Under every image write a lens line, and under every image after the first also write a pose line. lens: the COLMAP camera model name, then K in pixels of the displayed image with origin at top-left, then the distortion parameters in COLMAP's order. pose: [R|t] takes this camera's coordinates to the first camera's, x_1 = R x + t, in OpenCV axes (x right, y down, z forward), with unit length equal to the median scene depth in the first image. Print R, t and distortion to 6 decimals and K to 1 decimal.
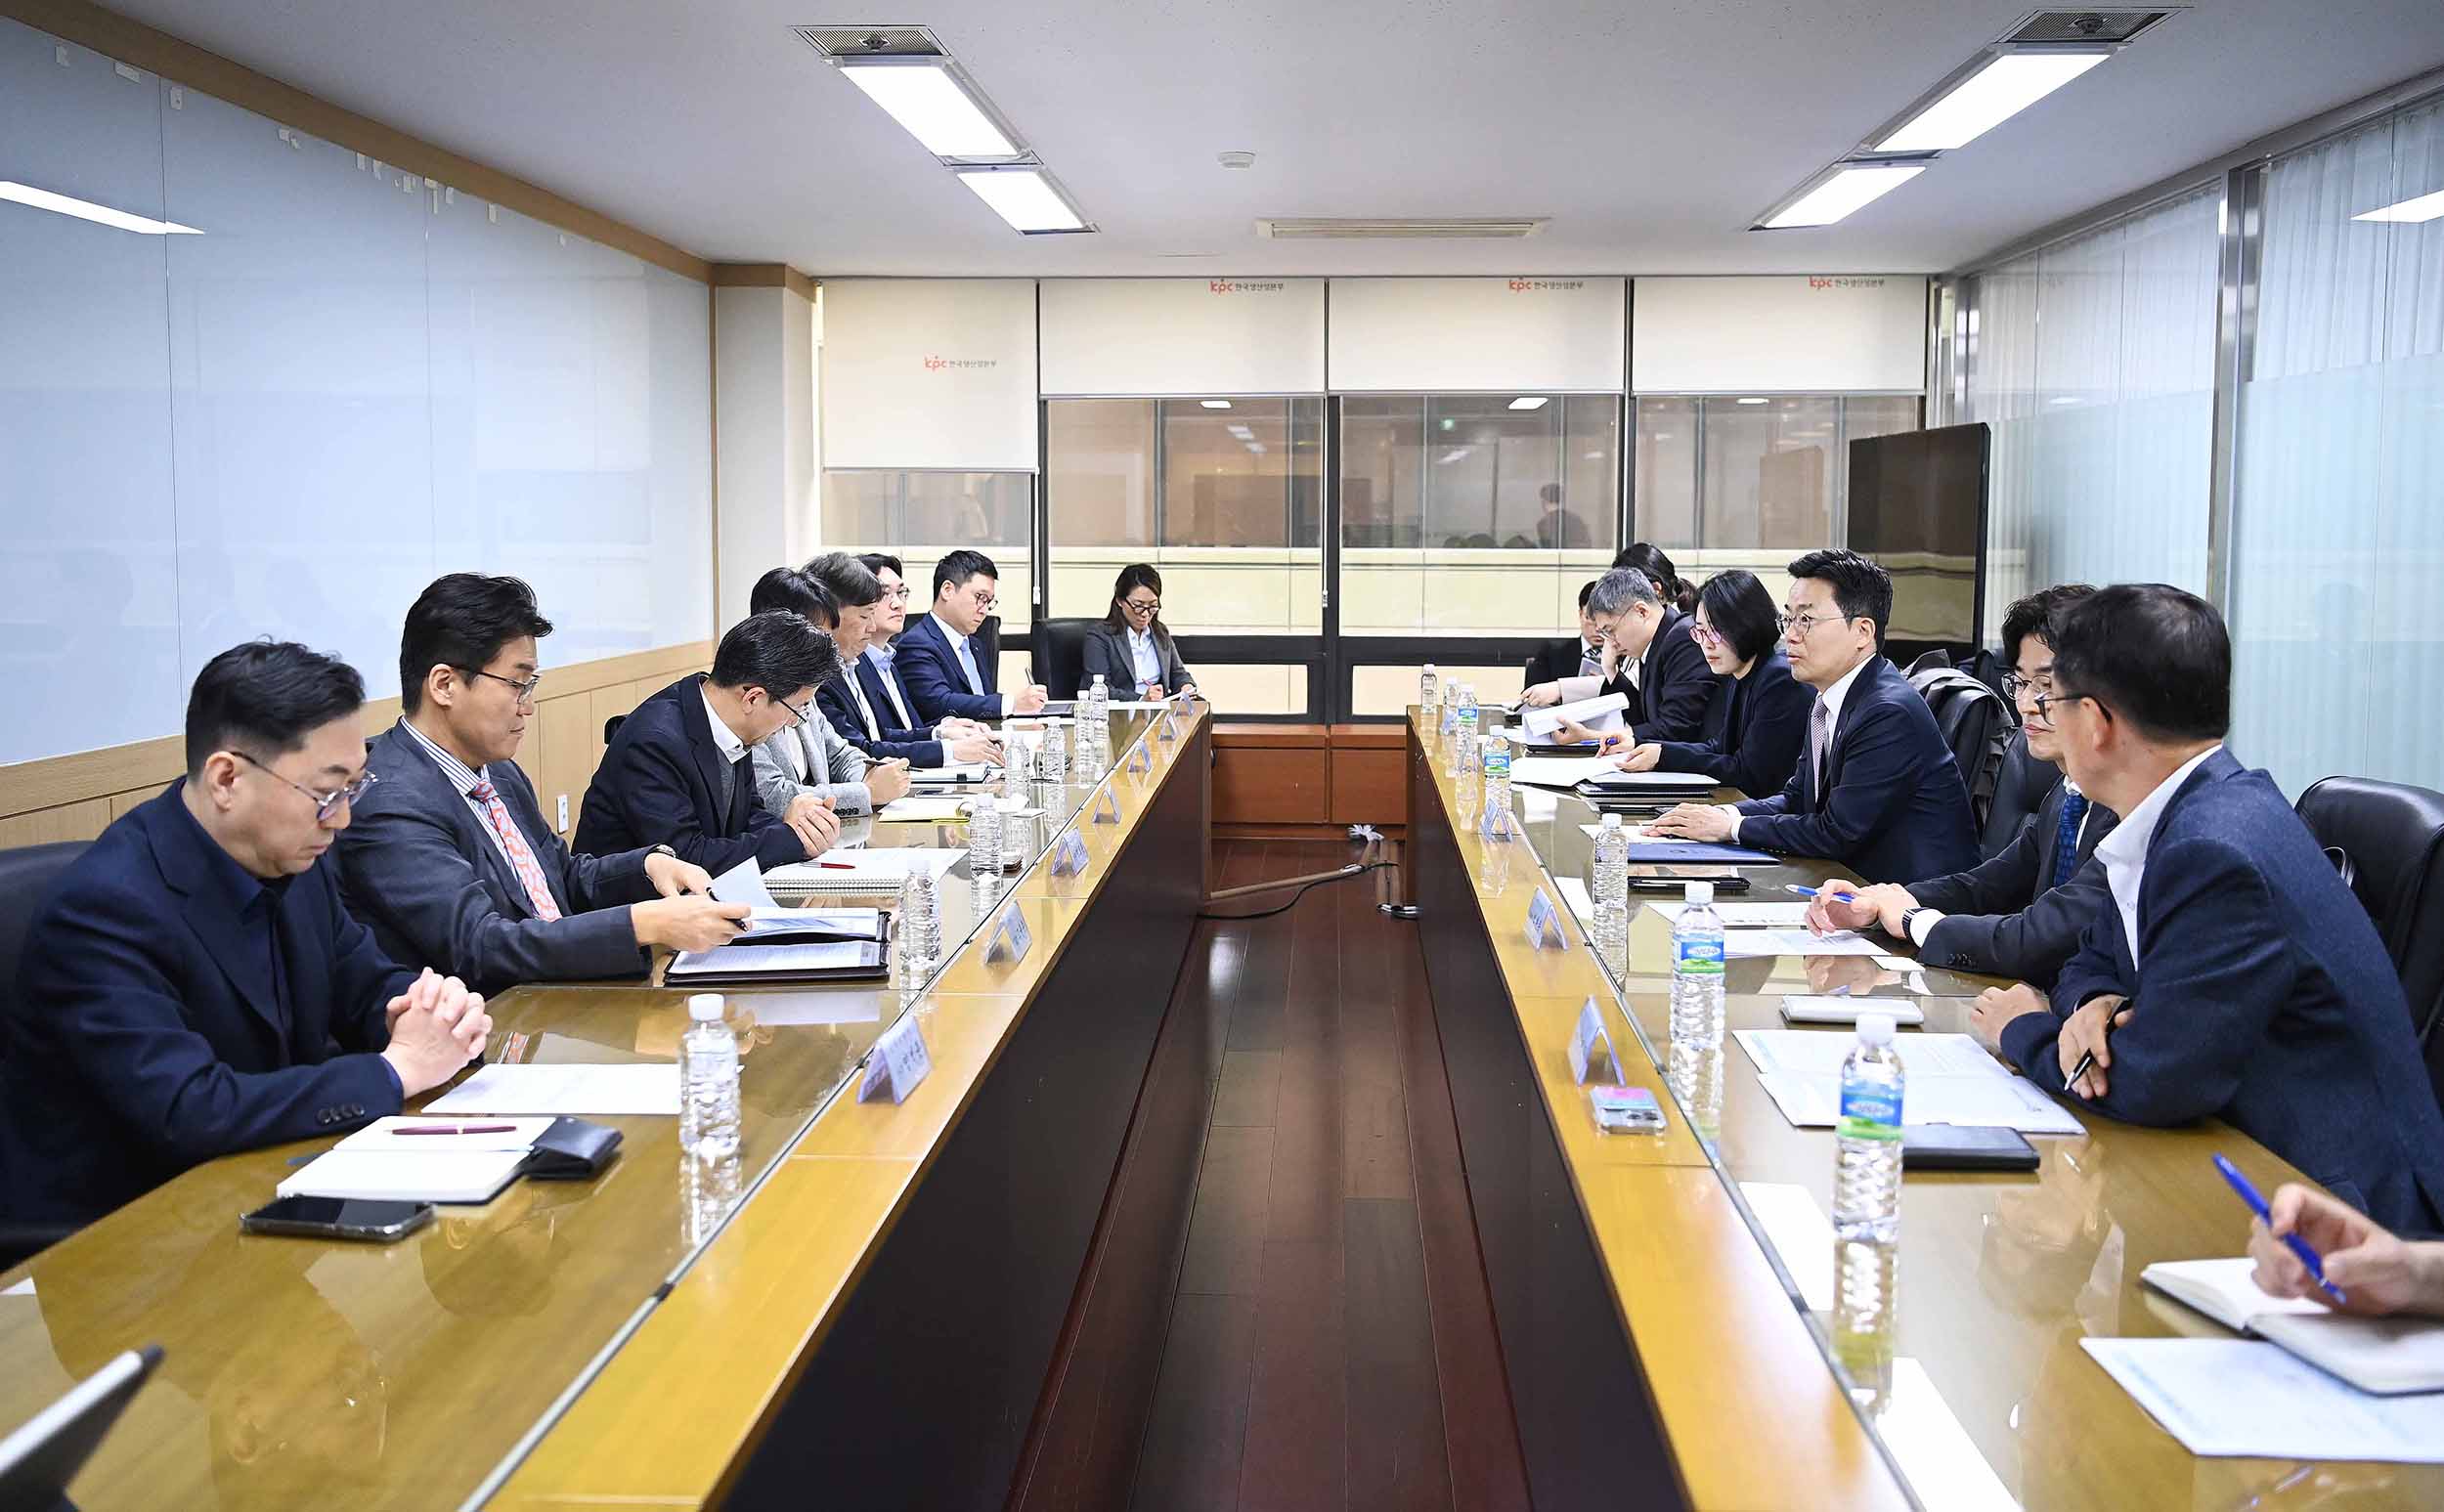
lens RADIAL K [[2122.4, 0, 1222.0], [0, 2122.4, 756.0], [0, 0, 1]] dist [-0.014652, 0.002906]
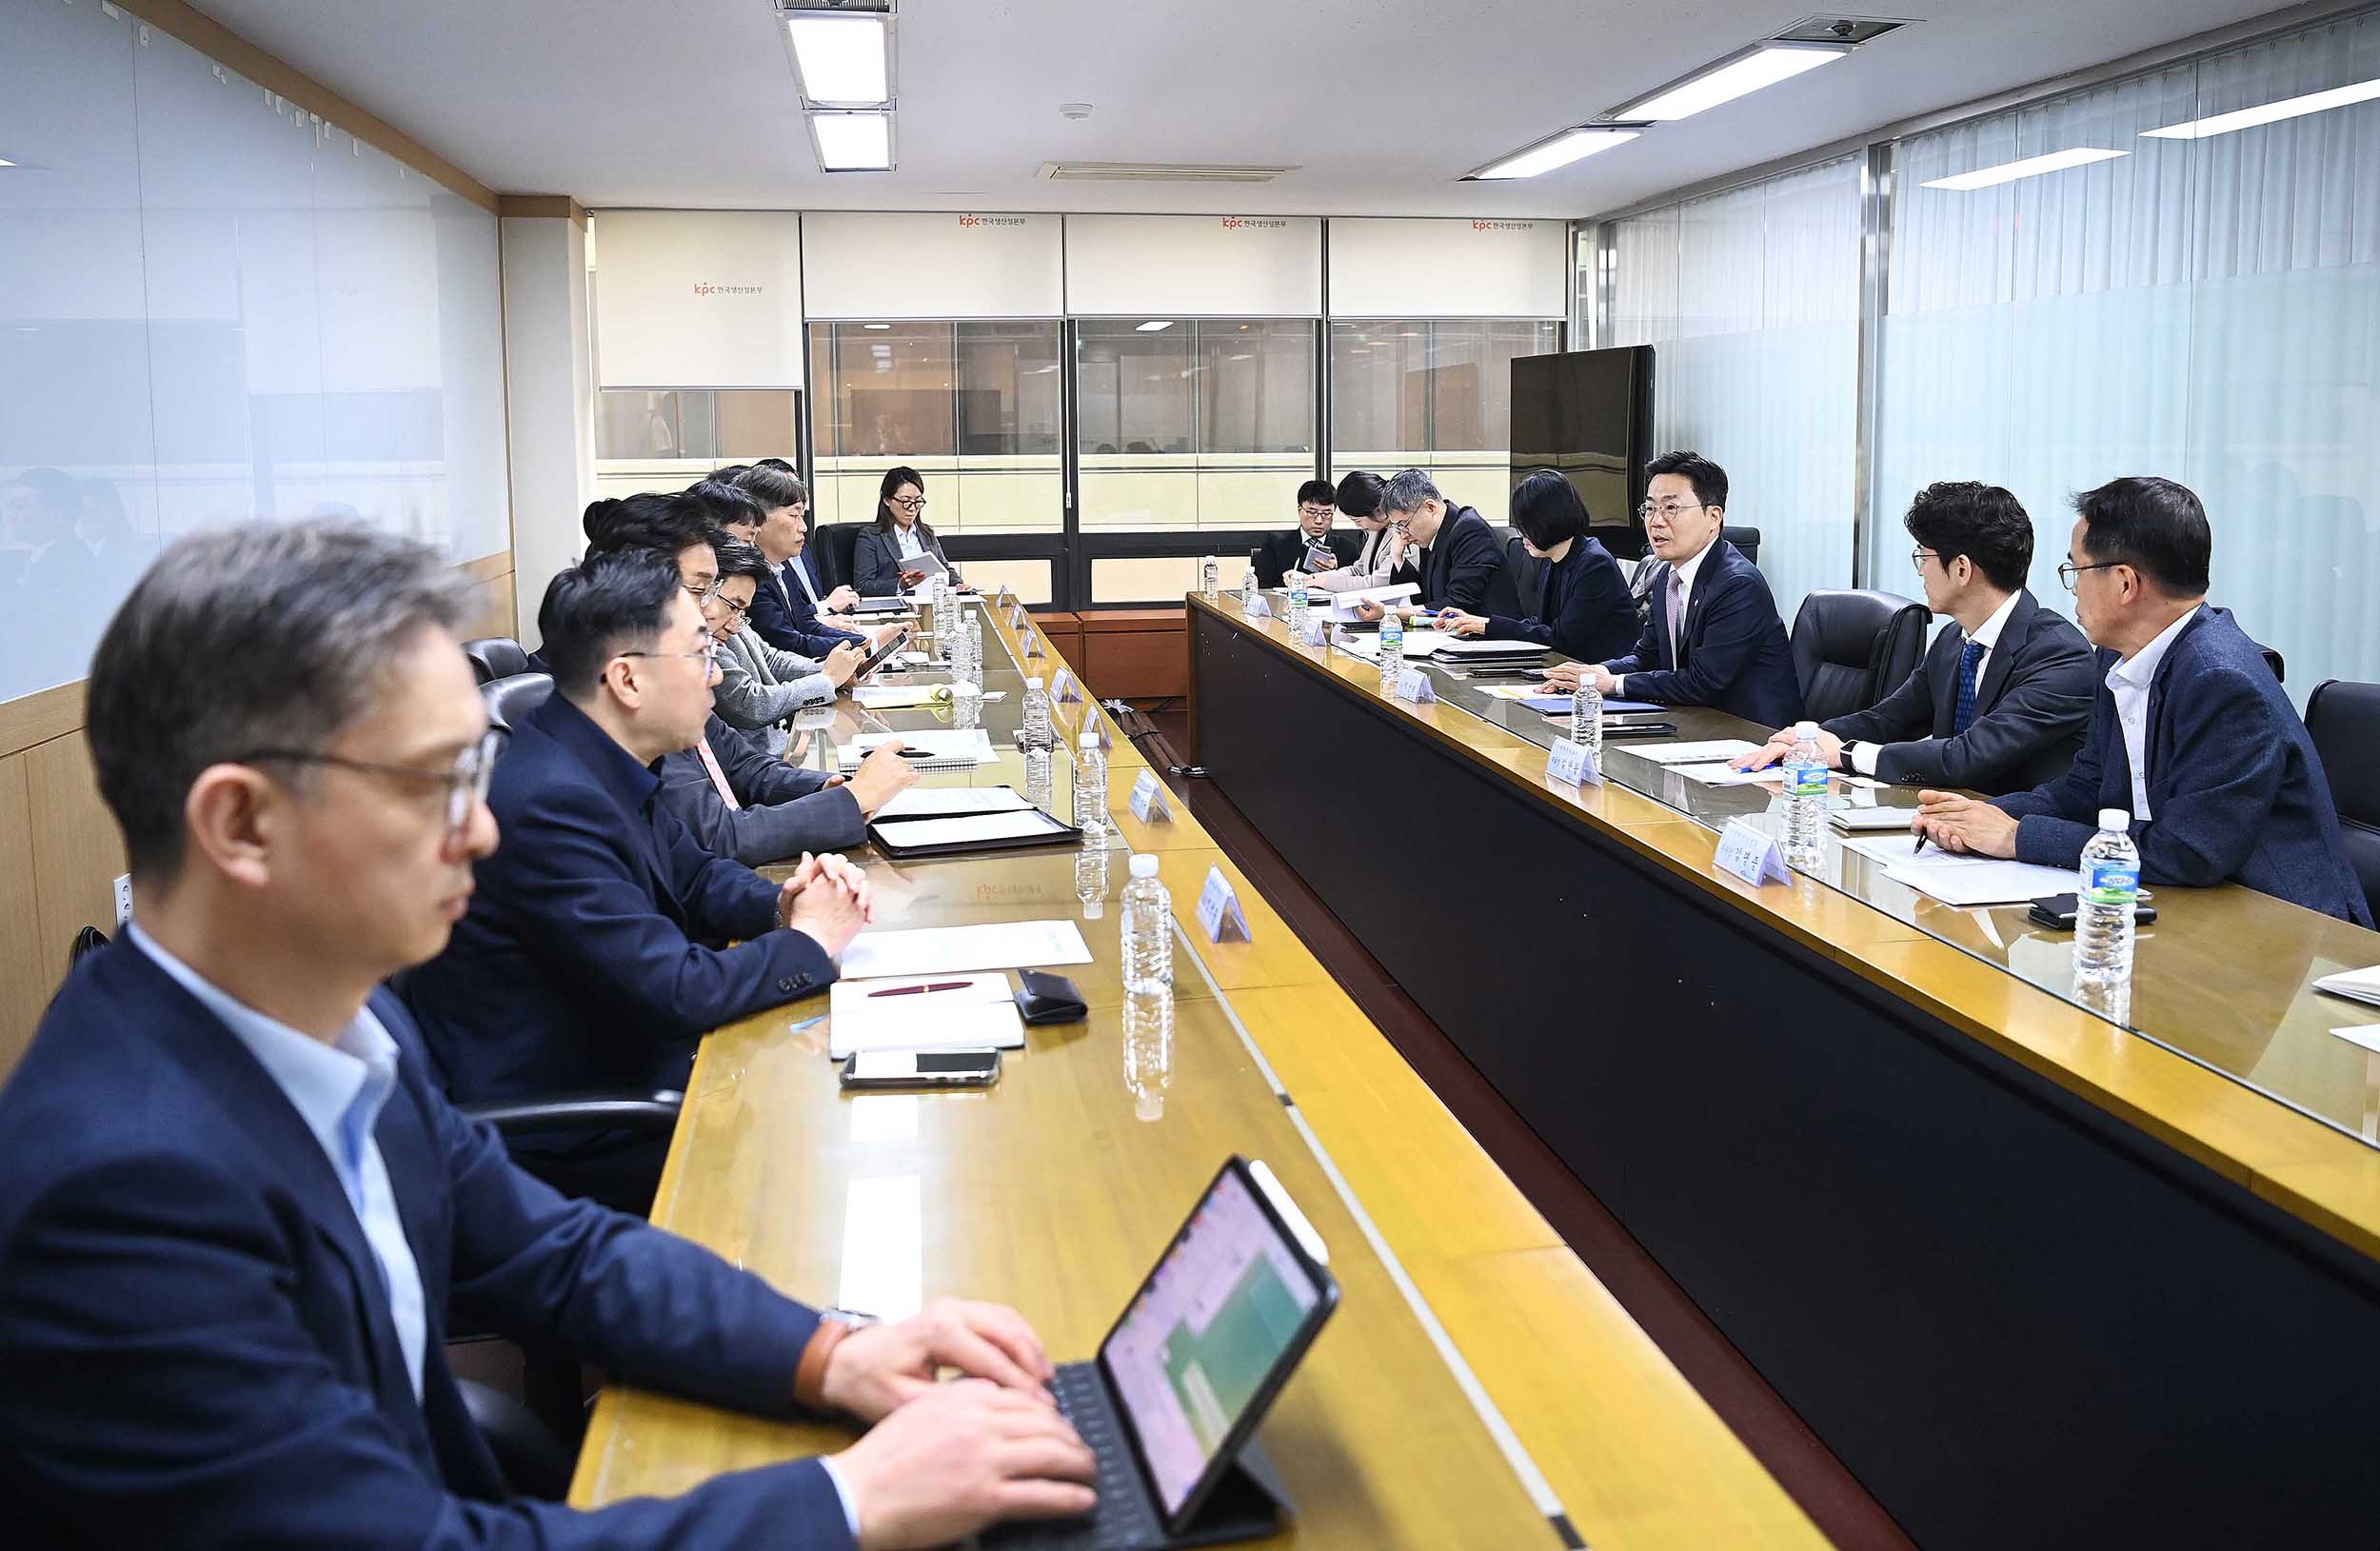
lens RADIAL K [[1906.9, 0, 1194.3], [0, 1906.9, 681.9], [0, 0, 1]] dist [-0.038825, -0.017986]
pose [[0.975674, -0.038923, 0.215743, -0.121679], [0.034209, 0.999088, 0.025542, -0.001485], [-0.216541, -0.017540, 0.976116, -0.002435]]
